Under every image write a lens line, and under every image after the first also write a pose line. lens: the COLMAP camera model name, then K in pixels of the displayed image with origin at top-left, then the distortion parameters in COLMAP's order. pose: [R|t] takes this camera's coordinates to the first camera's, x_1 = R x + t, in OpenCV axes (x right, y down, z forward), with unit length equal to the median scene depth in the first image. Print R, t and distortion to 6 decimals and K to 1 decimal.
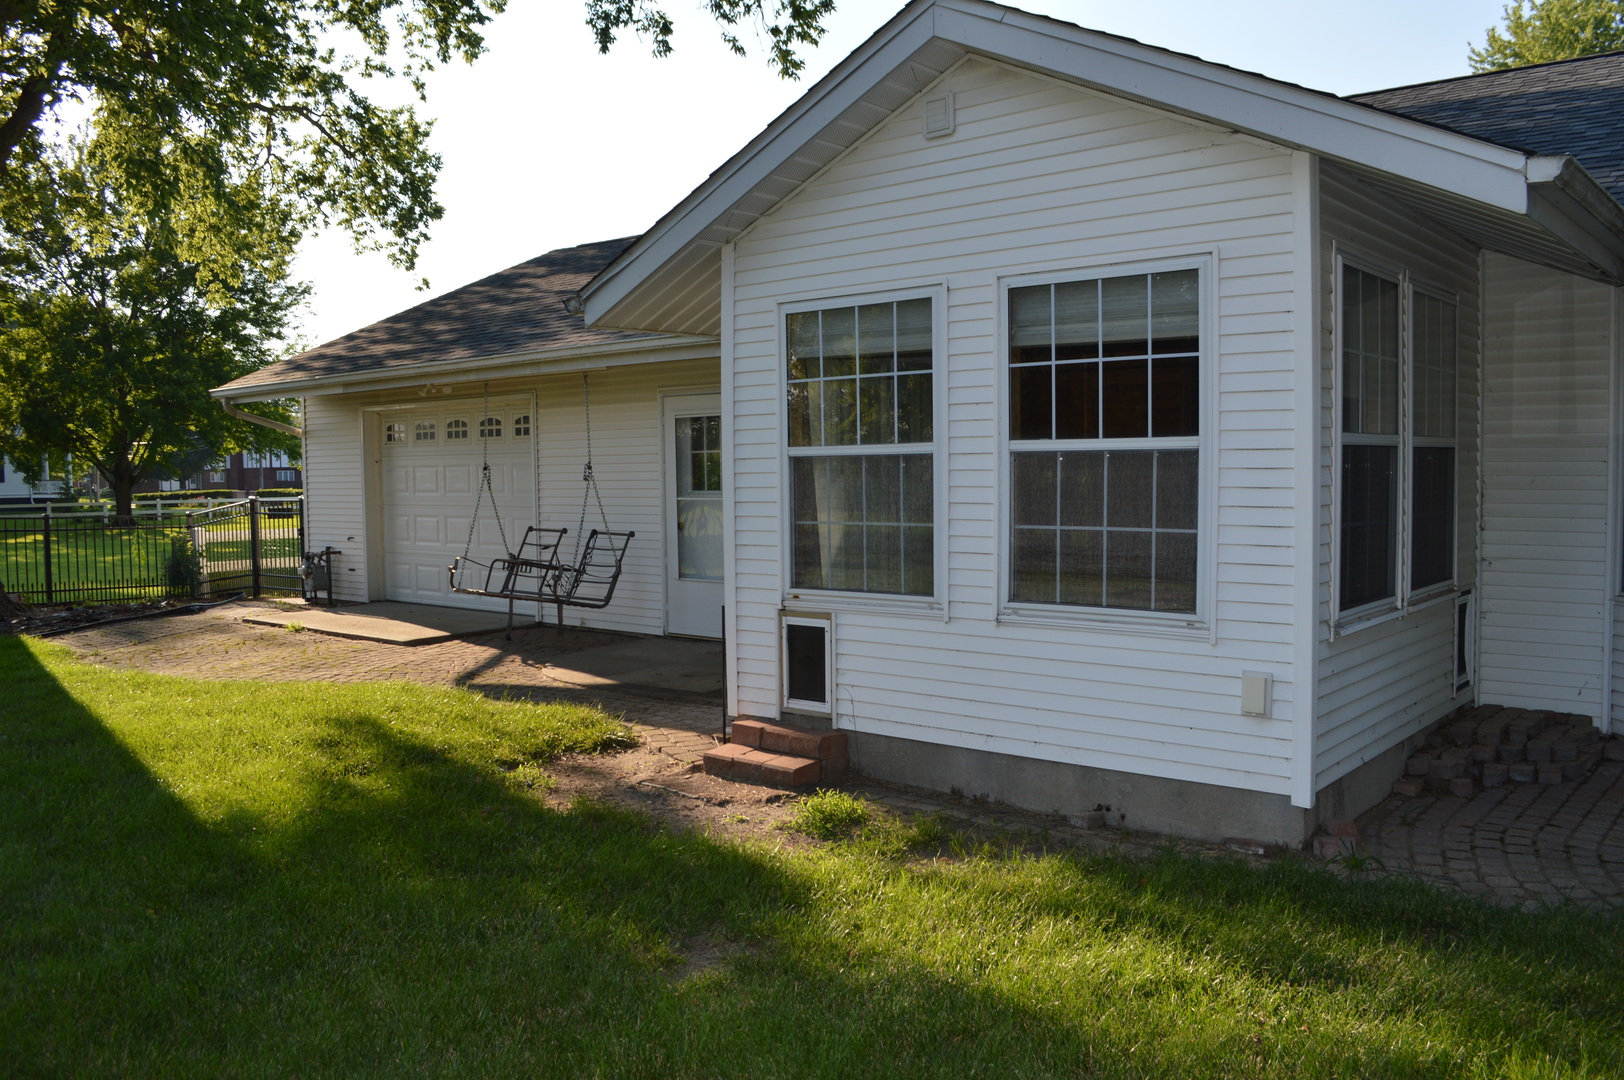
lens RADIAL K [[1295.3, 0, 811.6], [0, 1295.3, 545.1], [0, 0, 1]] dist [-0.081909, 0.016250]
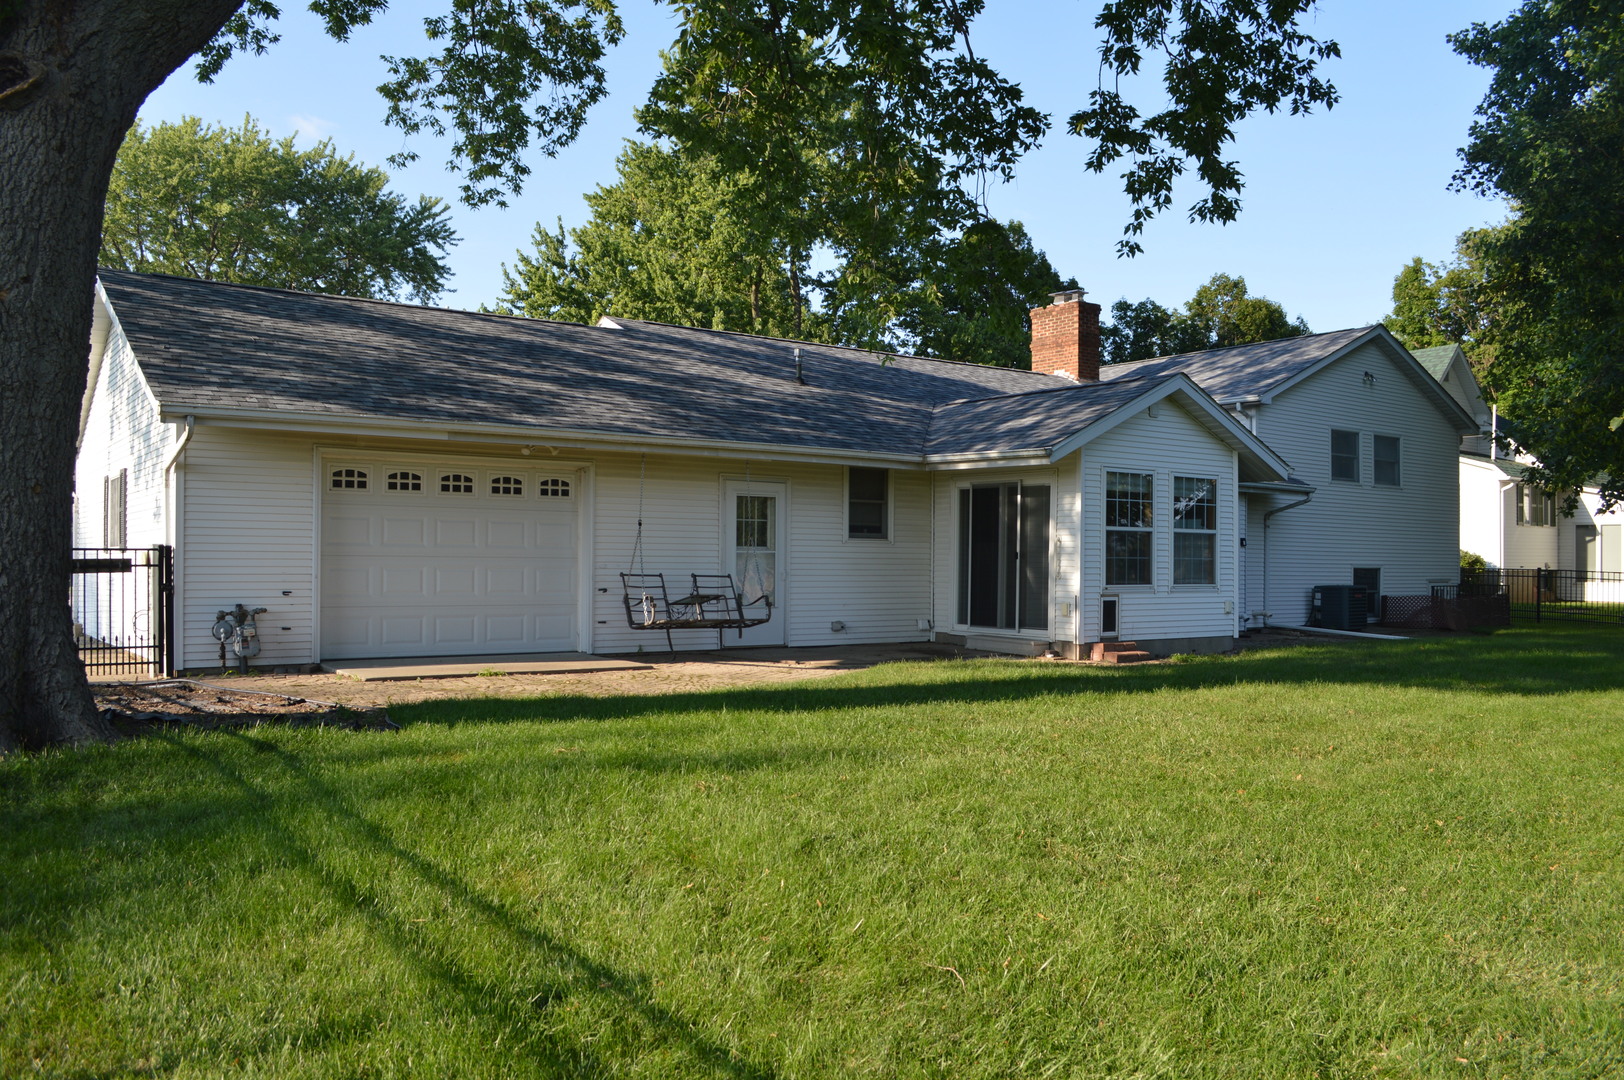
lens RADIAL K [[1295.3, 0, 811.2], [0, 1295.3, 537.8], [0, 0, 1]] dist [-0.081909, 0.016250]
pose [[0.265176, 0.013720, 0.964103, -2.479443], [0.038923, 0.998931, -0.024921, -0.016375], [-0.963414, 0.044134, 0.264358, 0.892891]]
